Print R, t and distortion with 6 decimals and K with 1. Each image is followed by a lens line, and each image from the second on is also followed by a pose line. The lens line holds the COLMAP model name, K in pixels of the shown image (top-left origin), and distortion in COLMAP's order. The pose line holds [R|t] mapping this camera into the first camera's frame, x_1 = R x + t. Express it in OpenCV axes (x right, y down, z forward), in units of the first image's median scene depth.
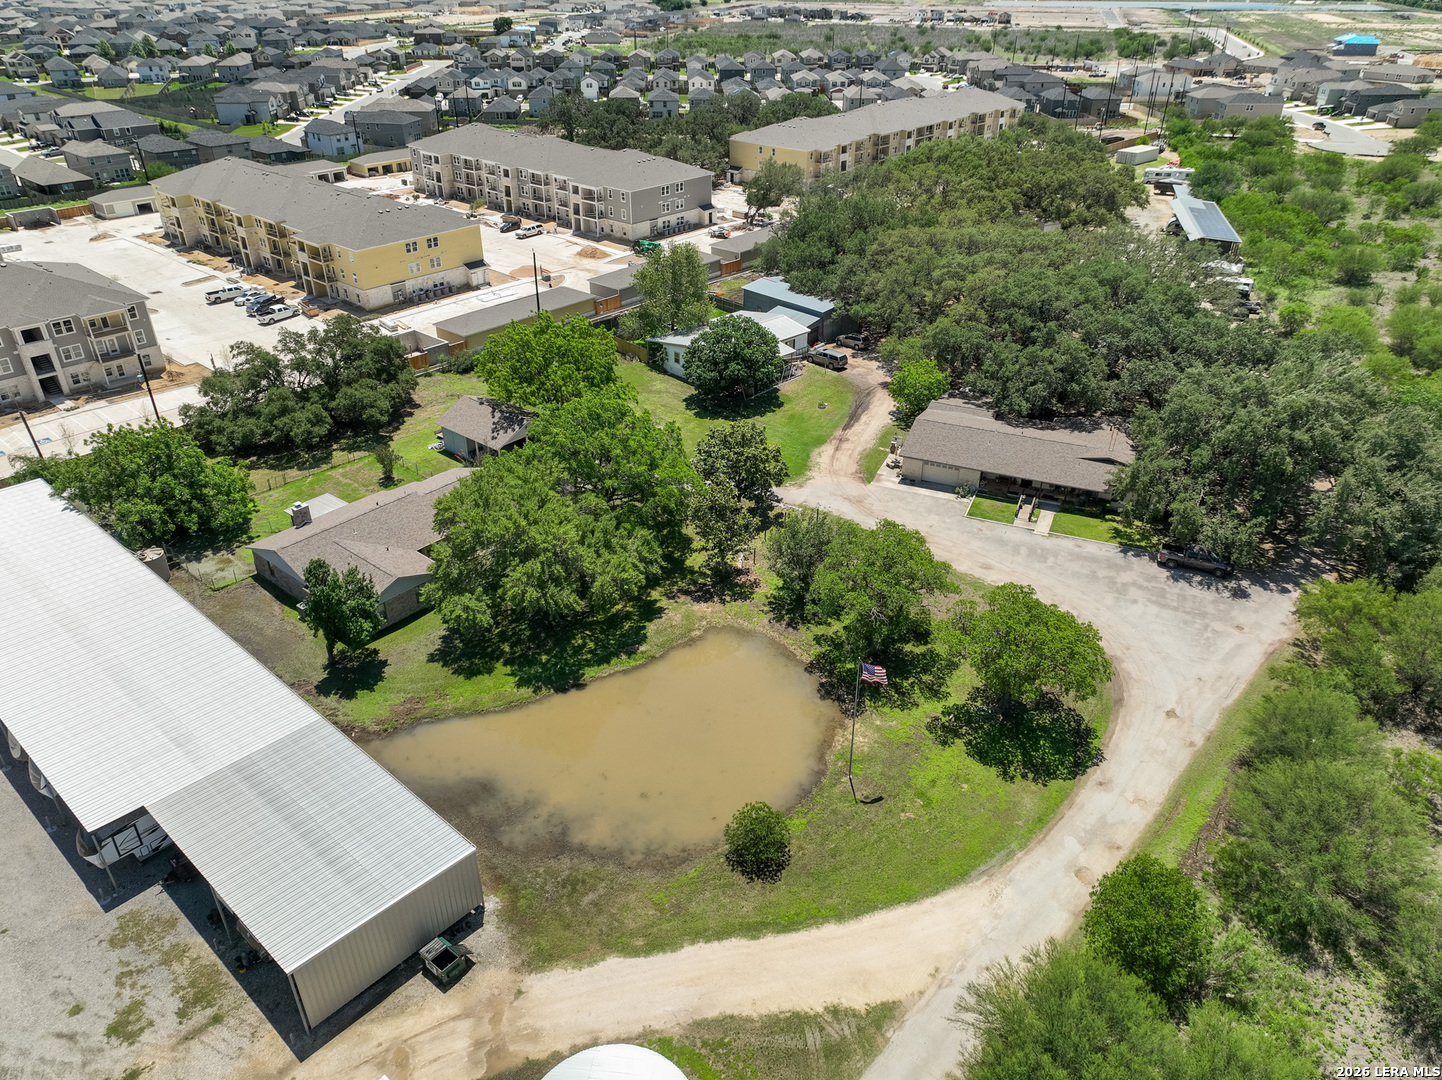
lens RADIAL K [[1014.0, 0, 718.8], [0, 1014.0, 541.3], [0, 0, 1]] dist [-0.007303, 0.025920]
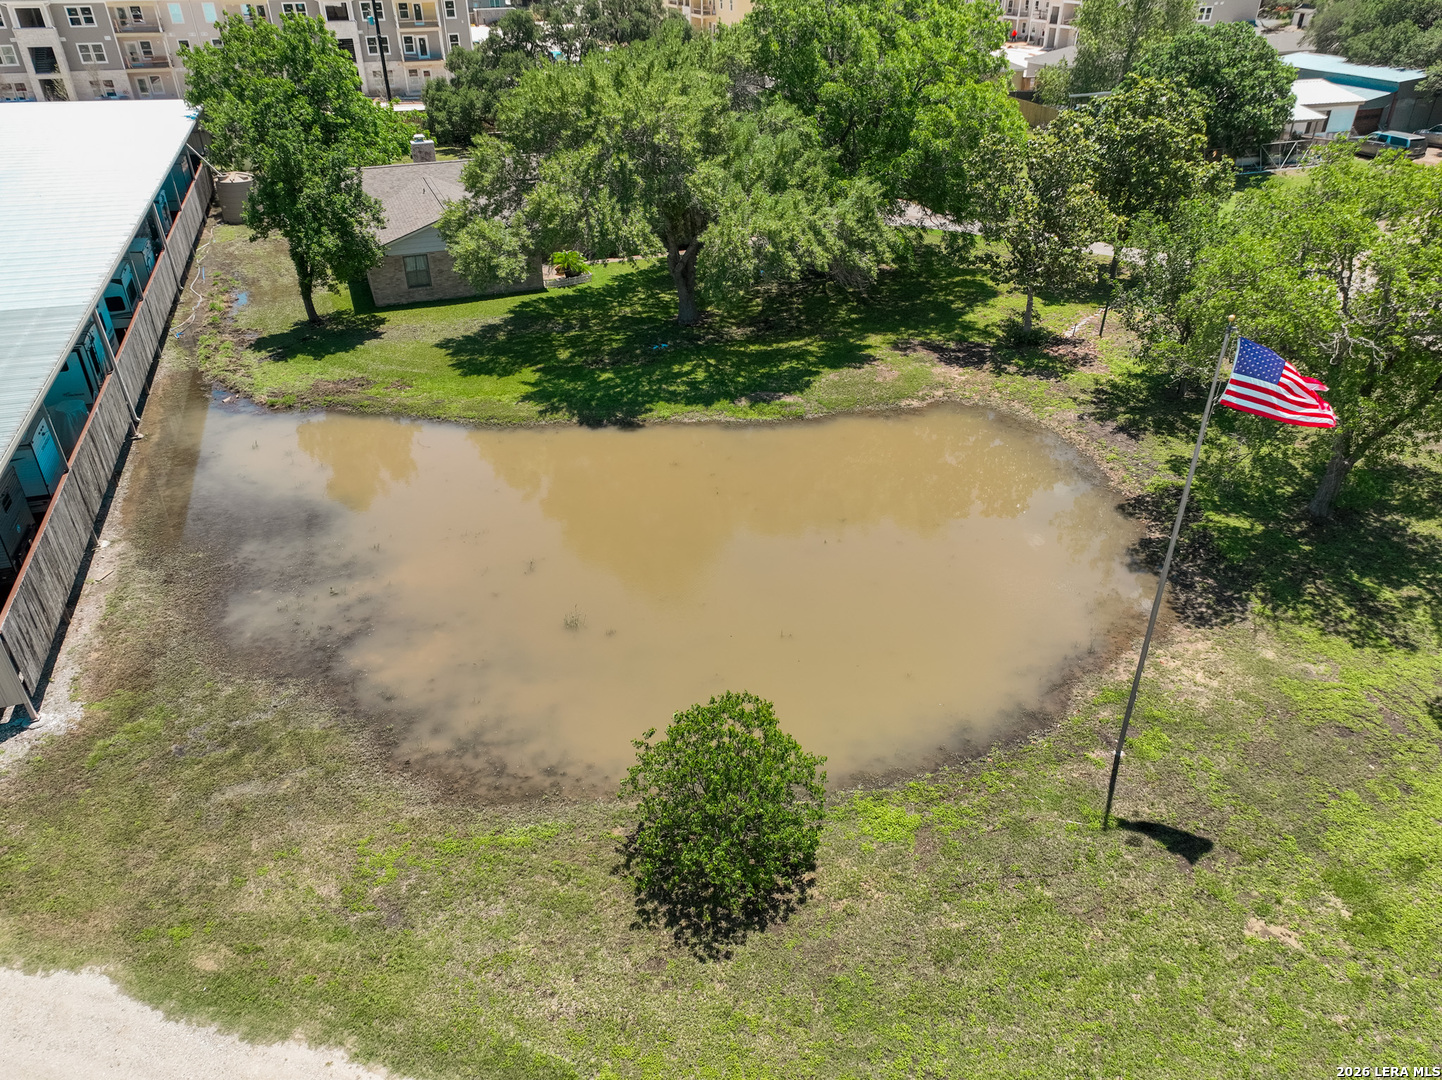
lens RADIAL K [[1014.0, 0, 718.8], [0, 1014.0, 541.3], [0, 0, 1]] dist [-0.007303, 0.025920]
pose [[0.877782, 0.243224, -0.412723, 0.114848], [-0.237770, 0.969116, 0.065424, 0.149552], [0.415889, 0.040705, 0.908504, 0.551112]]
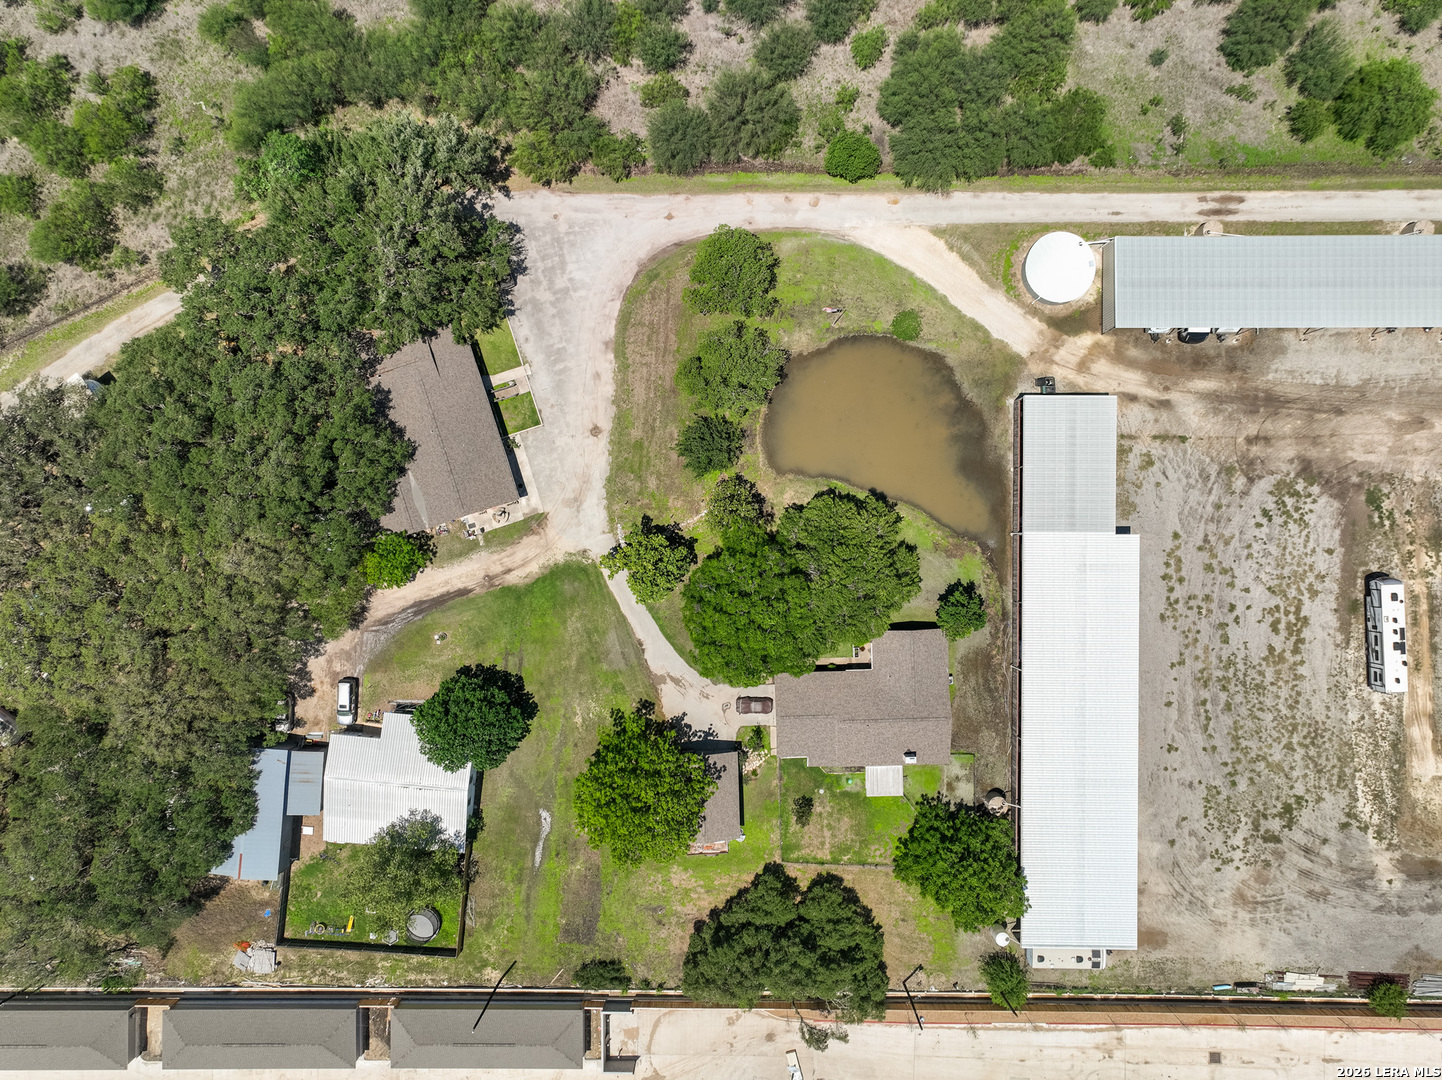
lens RADIAL K [[1014.0, 0, 718.8], [0, 1014.0, 541.3], [0, 0, 1]] dist [-0.007303, 0.025920]
pose [[-0.666085, -0.745837, 0.007593, -0.037375], [0.391527, -0.340960, 0.854666, -1.369739], [-0.634853, 0.572252, 0.519123, 0.328896]]
